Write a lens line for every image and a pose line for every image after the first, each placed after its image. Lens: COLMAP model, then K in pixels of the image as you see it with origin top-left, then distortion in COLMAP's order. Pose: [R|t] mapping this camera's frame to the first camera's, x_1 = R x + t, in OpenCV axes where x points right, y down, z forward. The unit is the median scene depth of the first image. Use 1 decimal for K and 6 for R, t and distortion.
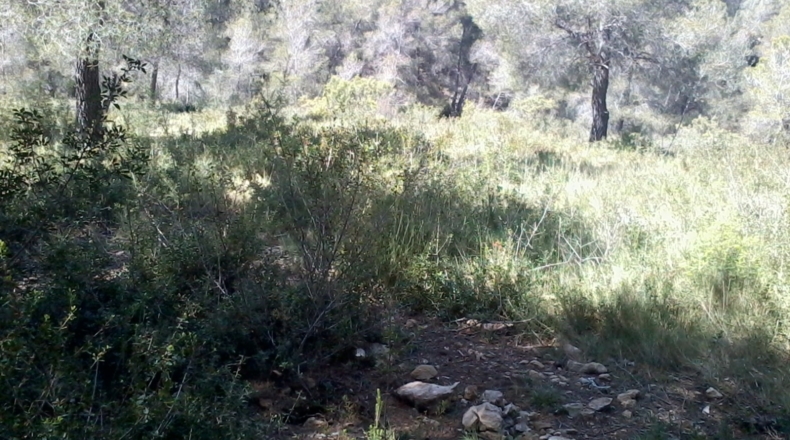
lens RADIAL K [[735.8, 0, 390.2], [0, 735.8, 221.6], [0, 0, 1]] dist [-0.040771, -0.002935]
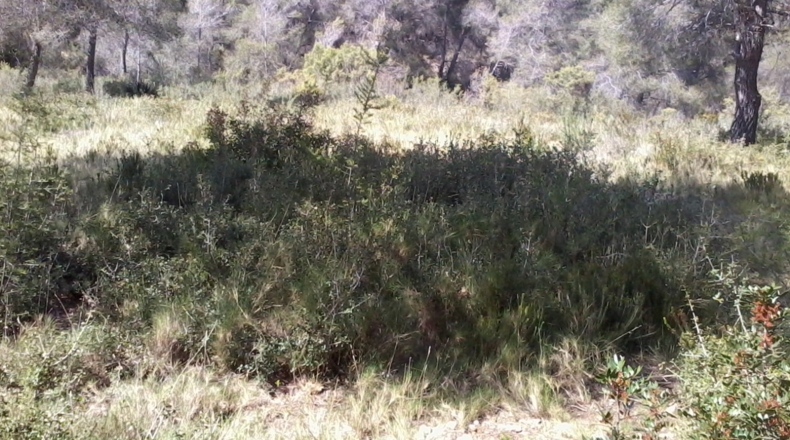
lens RADIAL K [[735.8, 0, 390.2], [0, 735.8, 221.6], [0, 0, 1]] dist [-0.040771, -0.002935]
pose [[0.998303, -0.020640, 0.054460, -0.036154], [0.018191, 0.998817, 0.045088, -0.027920], [-0.055326, -0.044021, 0.997497, 0.134501]]
